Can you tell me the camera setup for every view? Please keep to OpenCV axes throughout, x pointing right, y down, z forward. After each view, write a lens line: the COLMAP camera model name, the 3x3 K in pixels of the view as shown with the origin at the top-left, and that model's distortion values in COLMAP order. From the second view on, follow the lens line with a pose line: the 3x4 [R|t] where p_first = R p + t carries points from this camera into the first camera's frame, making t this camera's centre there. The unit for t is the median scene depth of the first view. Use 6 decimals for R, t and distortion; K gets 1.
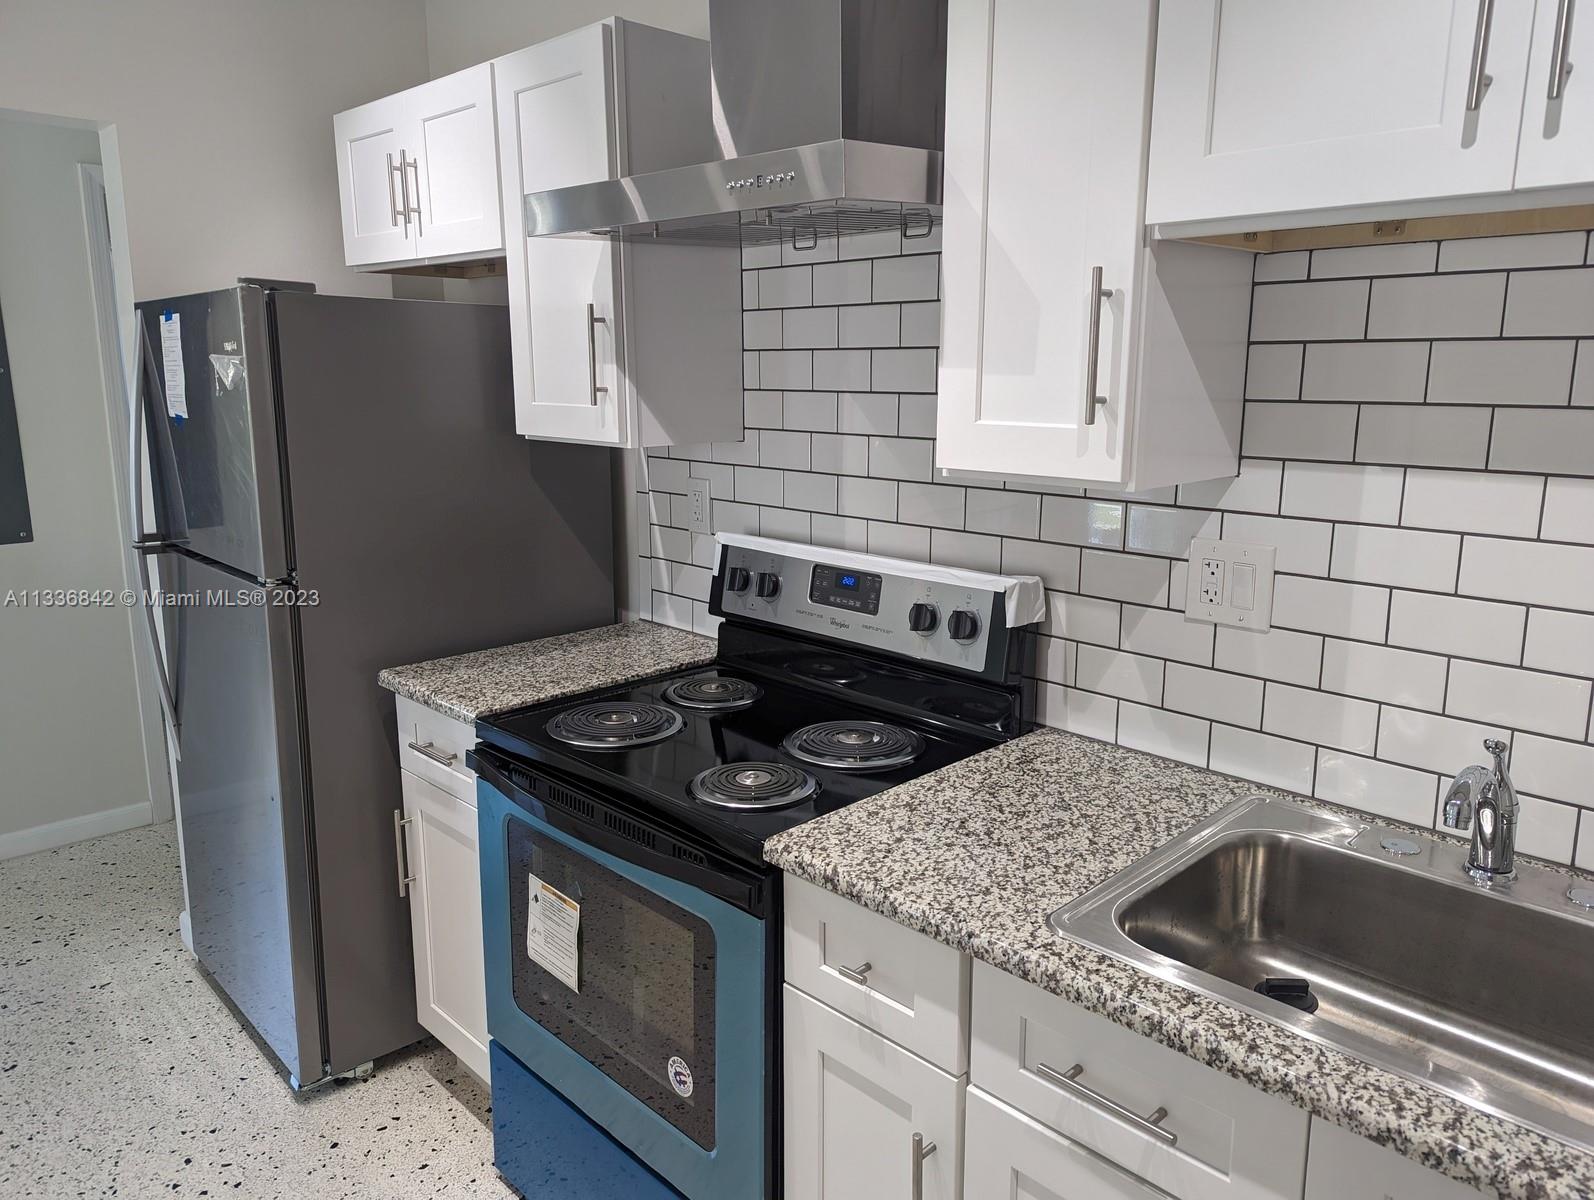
lens RADIAL K [[1120.7, 0, 795.9], [0, 1120.7, 583.2], [0, 0, 1]] dist [0.072580, -0.069548]
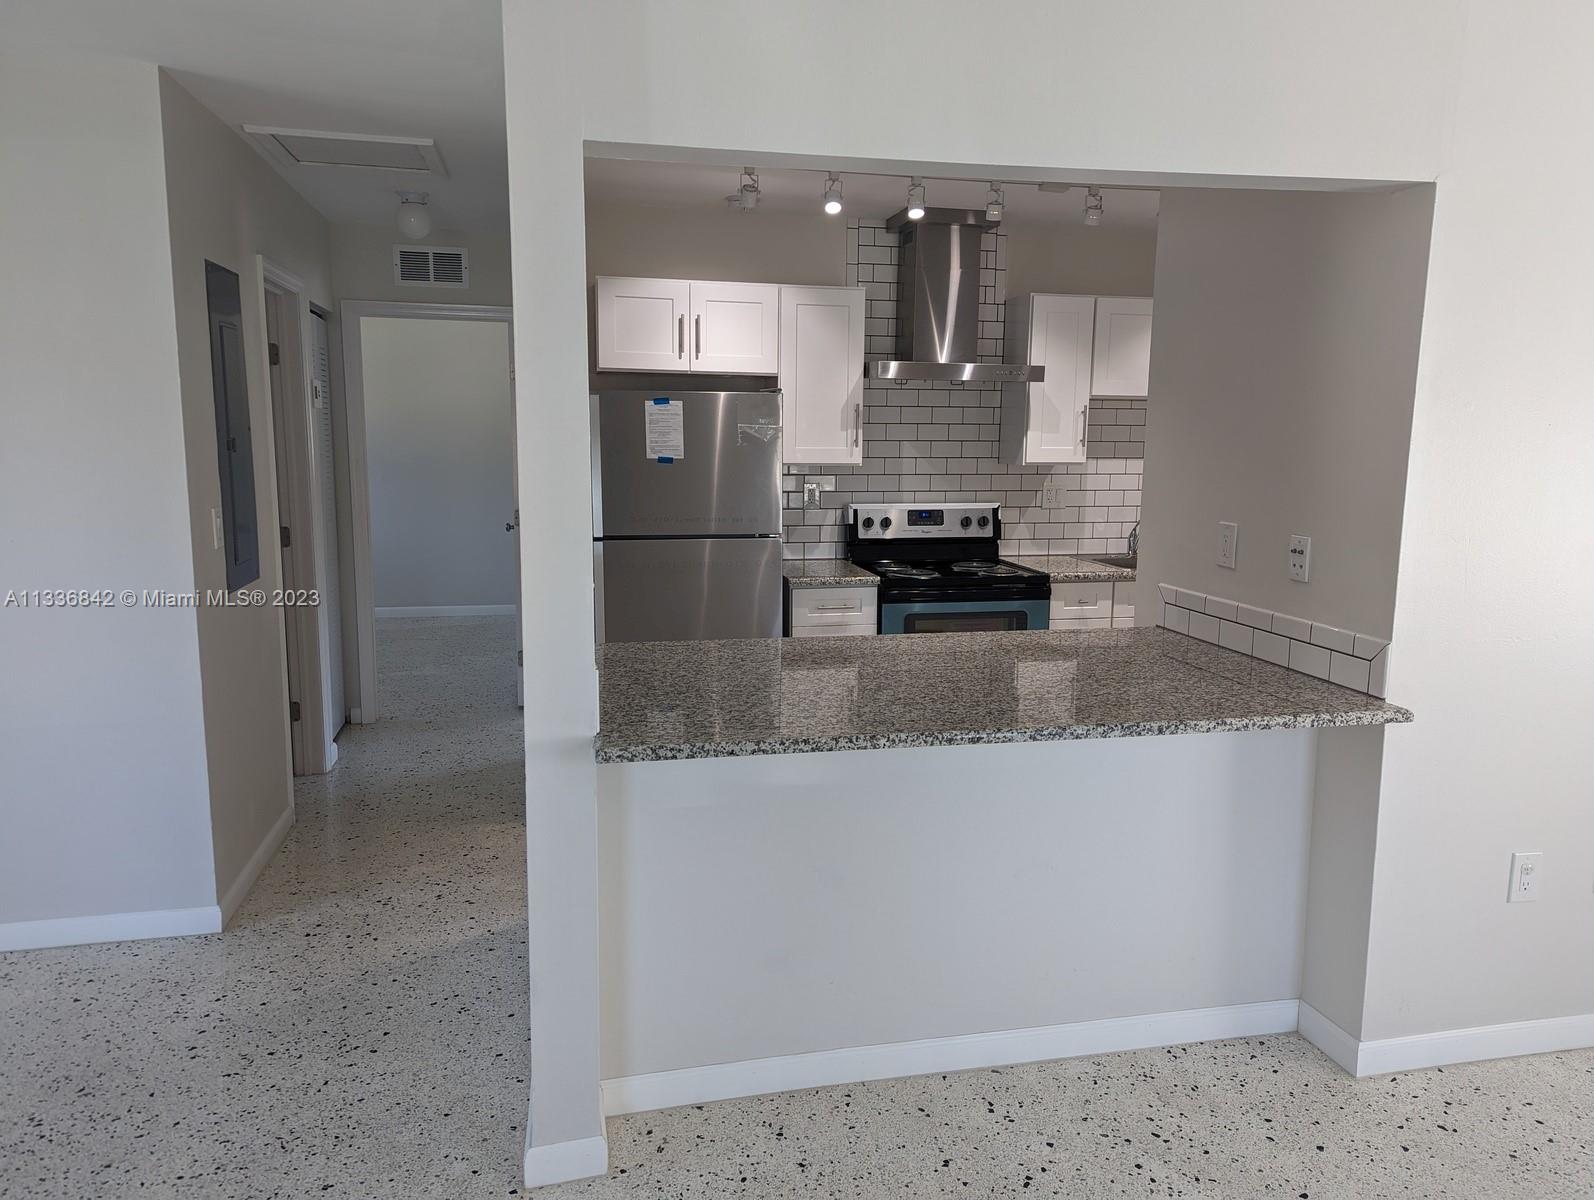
lens RADIAL K [[1120.7, 0, 806.0], [0, 1120.7, 591.9], [0, 0, 1]] dist [0.072580, -0.069548]
pose [[0.514602, -0.115933, 0.849556, -2.534297], [0.154360, 0.987155, 0.041210, 0.026890], [-0.843421, 0.109930, 0.525887, -0.092664]]
